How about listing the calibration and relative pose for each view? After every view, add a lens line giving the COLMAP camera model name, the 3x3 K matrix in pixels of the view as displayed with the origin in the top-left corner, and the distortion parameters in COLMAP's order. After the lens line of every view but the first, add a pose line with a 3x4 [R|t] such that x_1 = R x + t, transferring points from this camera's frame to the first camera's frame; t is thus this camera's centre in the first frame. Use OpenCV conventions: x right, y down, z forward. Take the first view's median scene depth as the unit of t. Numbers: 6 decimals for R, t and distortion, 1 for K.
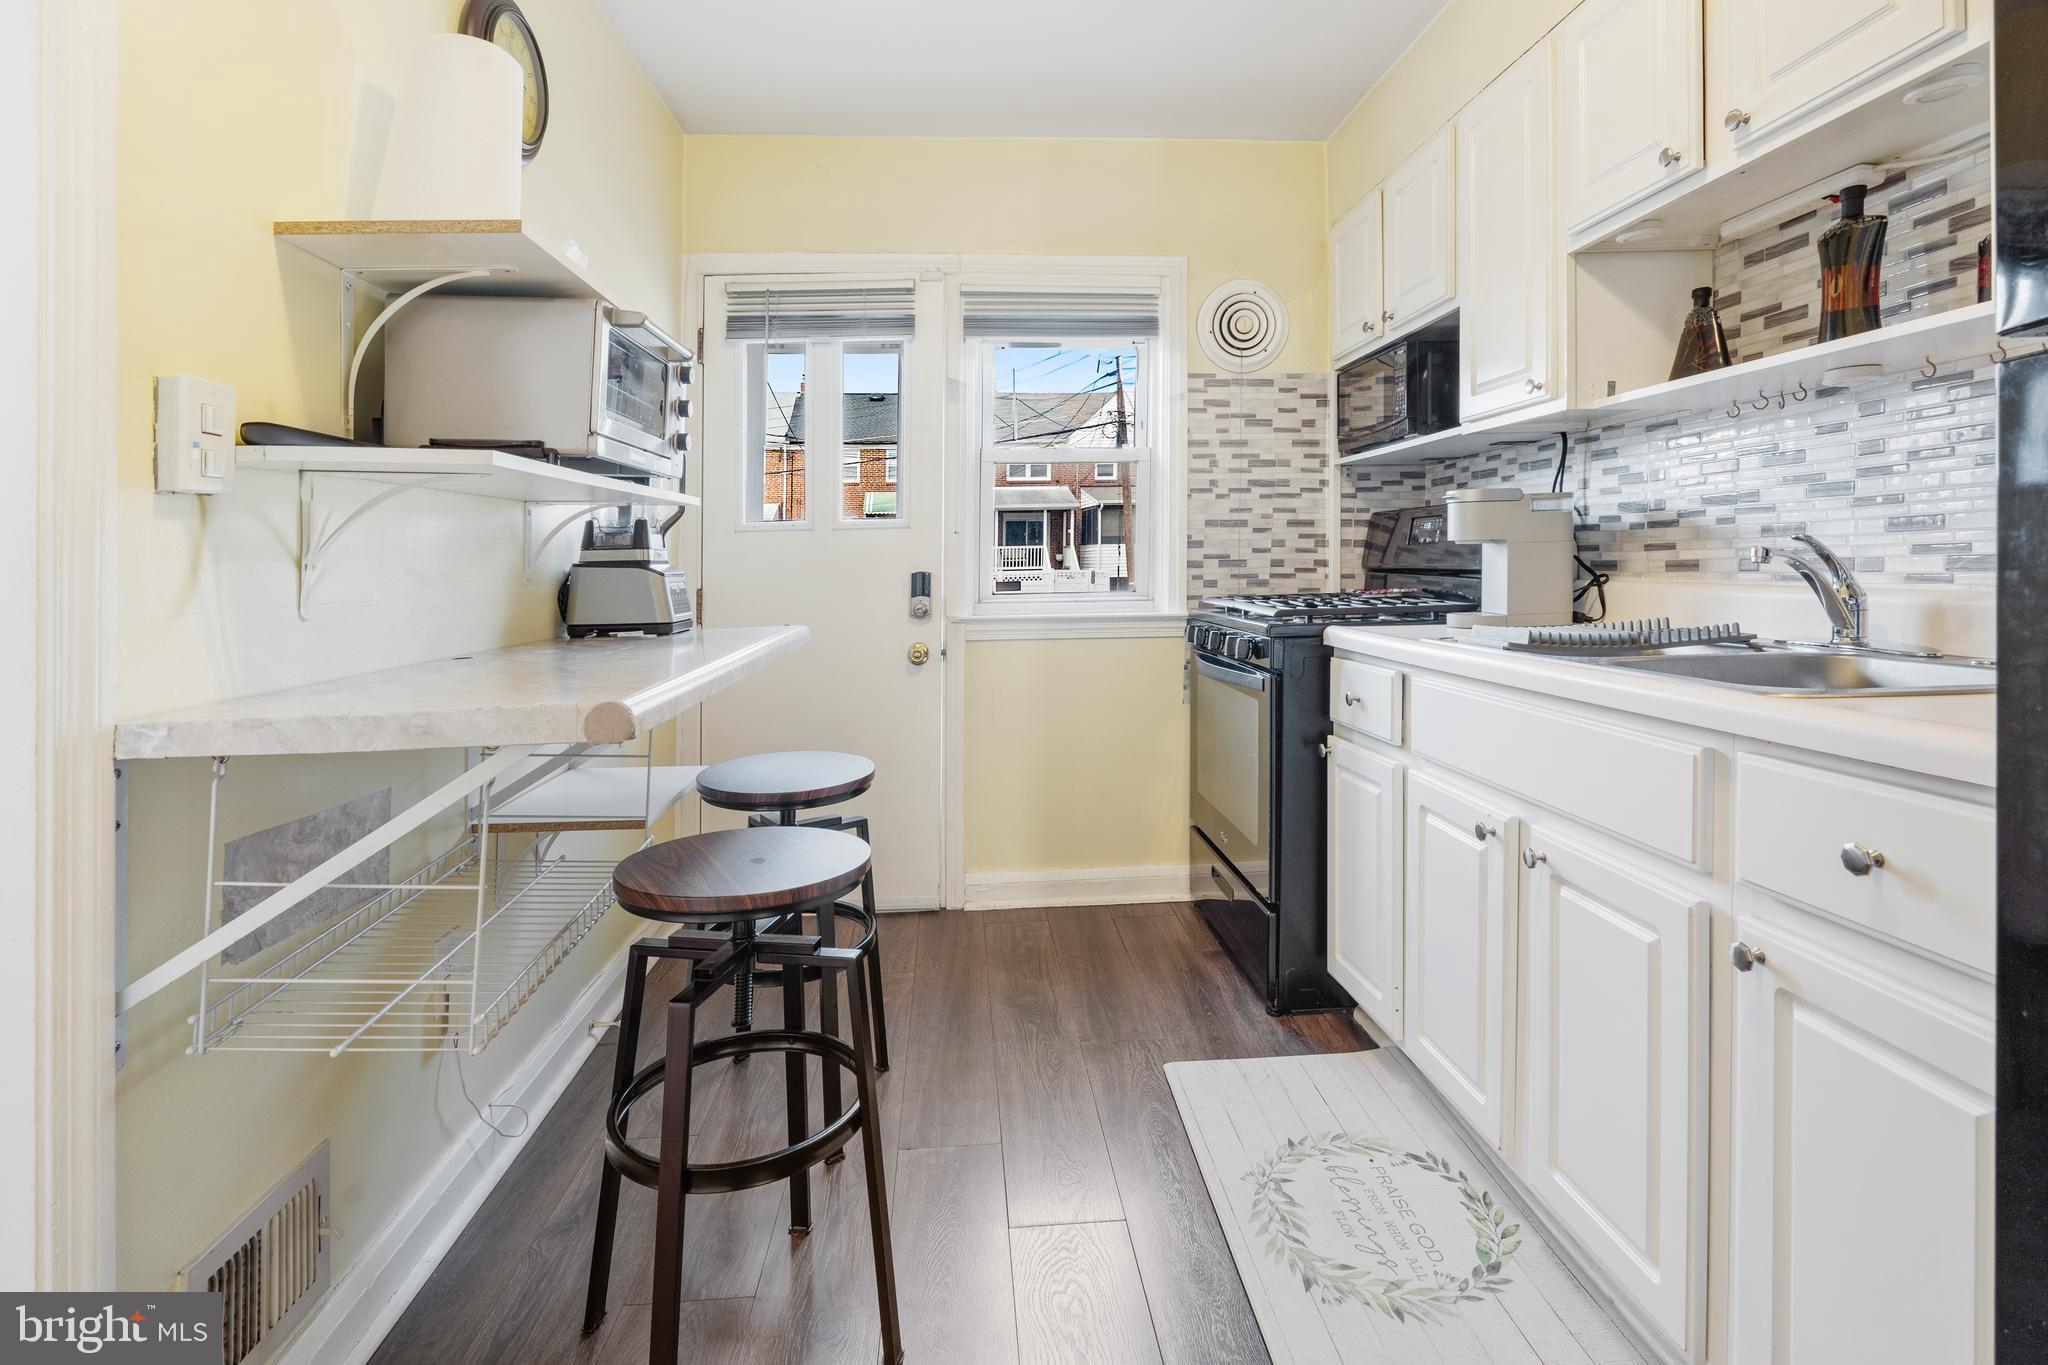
lens RADIAL K [[965.9, 0, 1020.2], [0, 965.9, 562.7], [0, 0, 1]] dist [-0.000696, -0.000193]
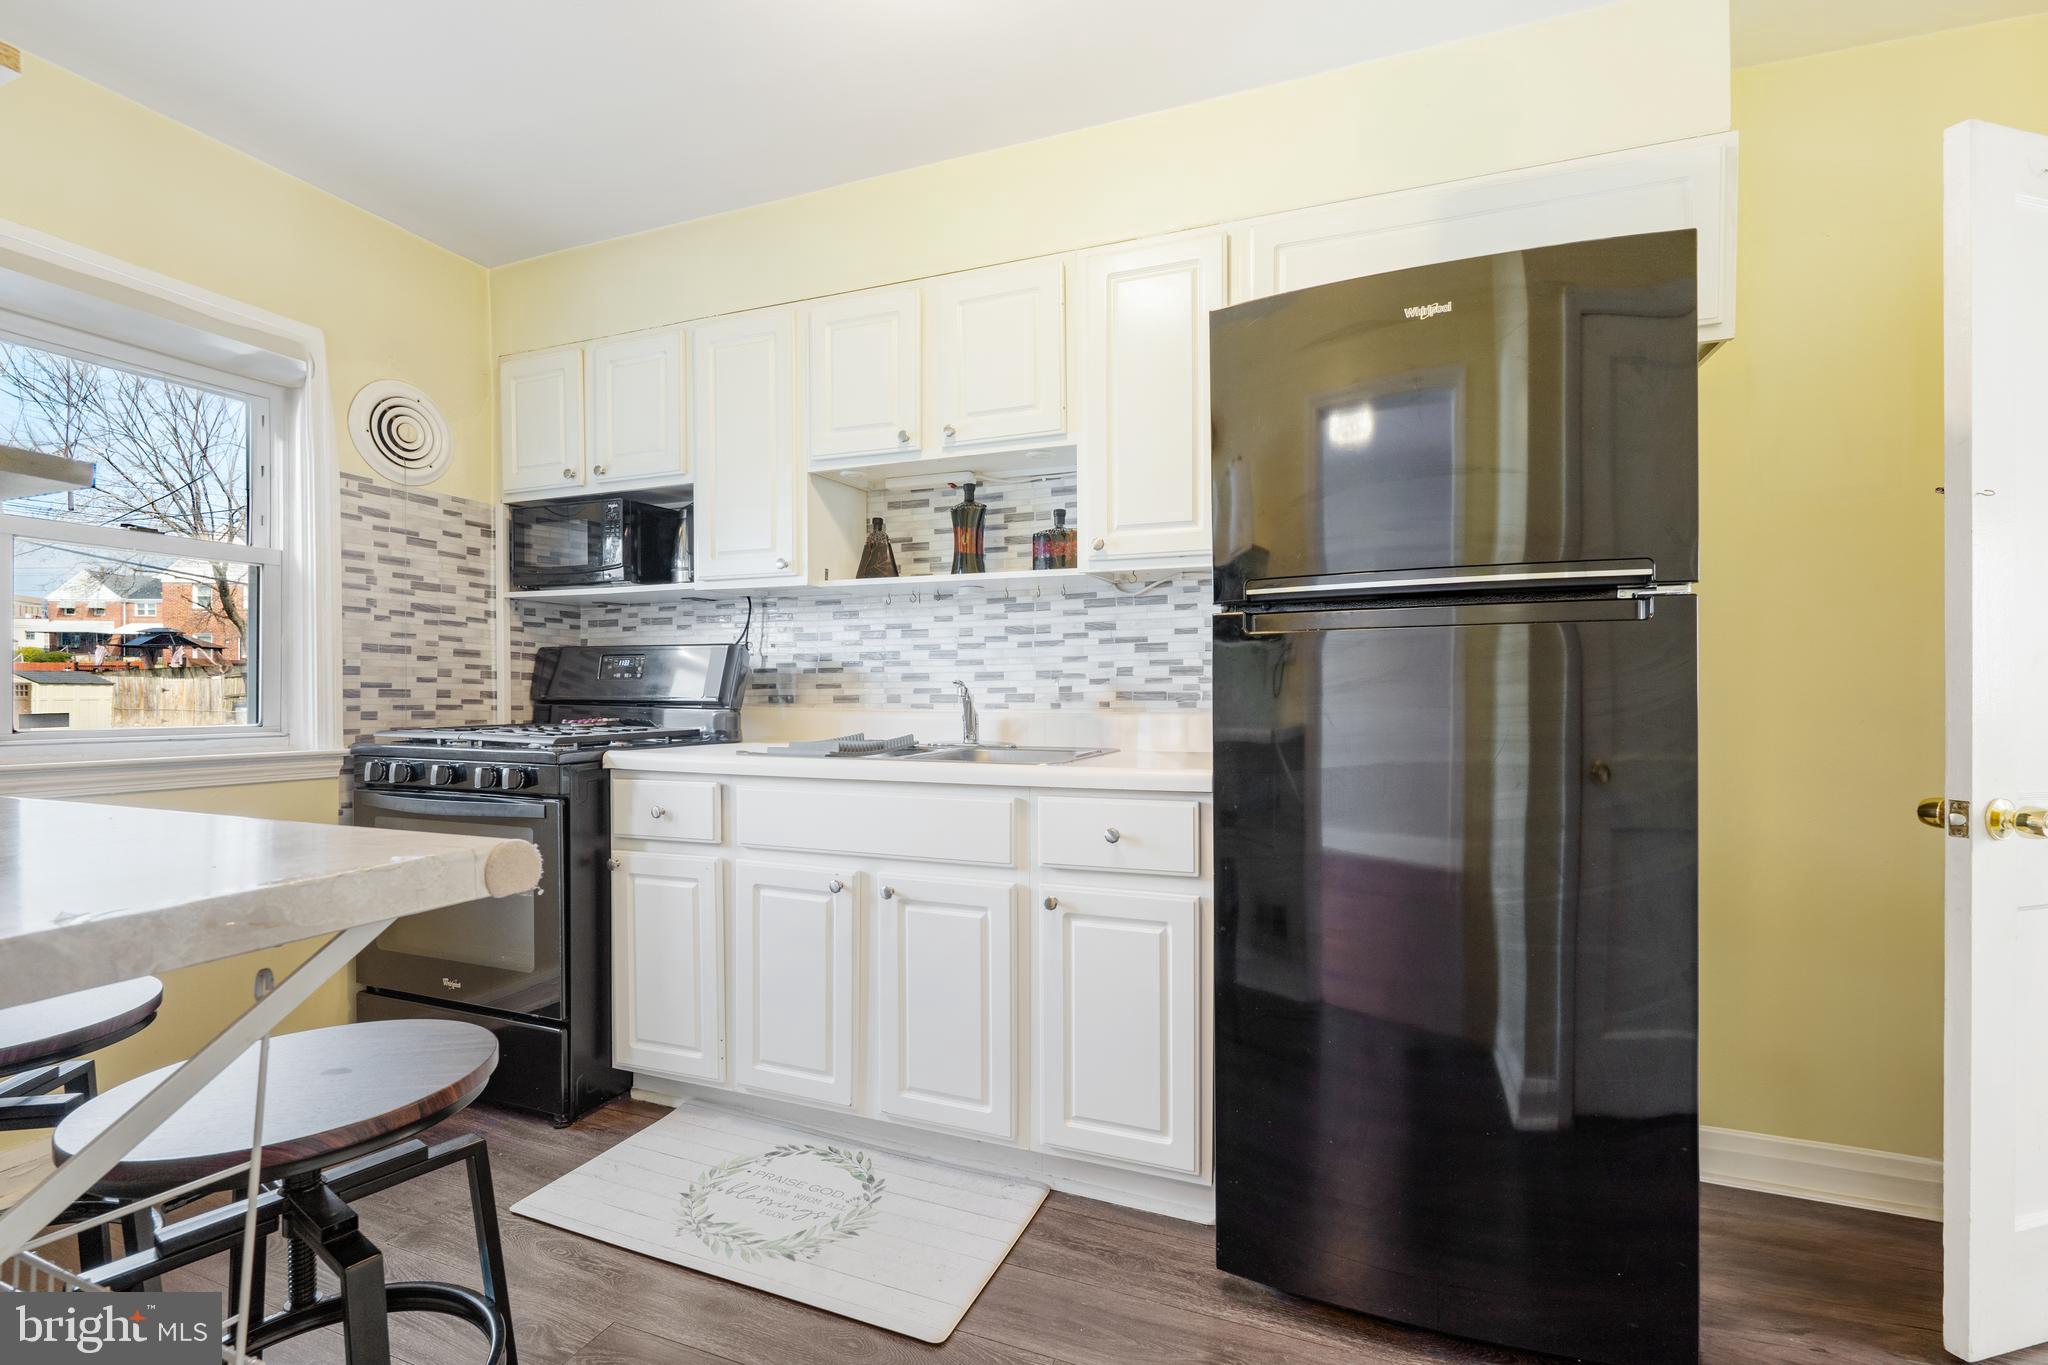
lens RADIAL K [[928.1, 0, 1021.1], [0, 928.1, 708.8], [0, 0, 1]] dist [-0.001787, -0.000019]
pose [[0.420554, 0.002407, 0.907264, -0.352004], [-0.008610, 0.999962, 0.001338, 0.009828], [-0.907227, -0.008374, 0.420559, 0.110383]]
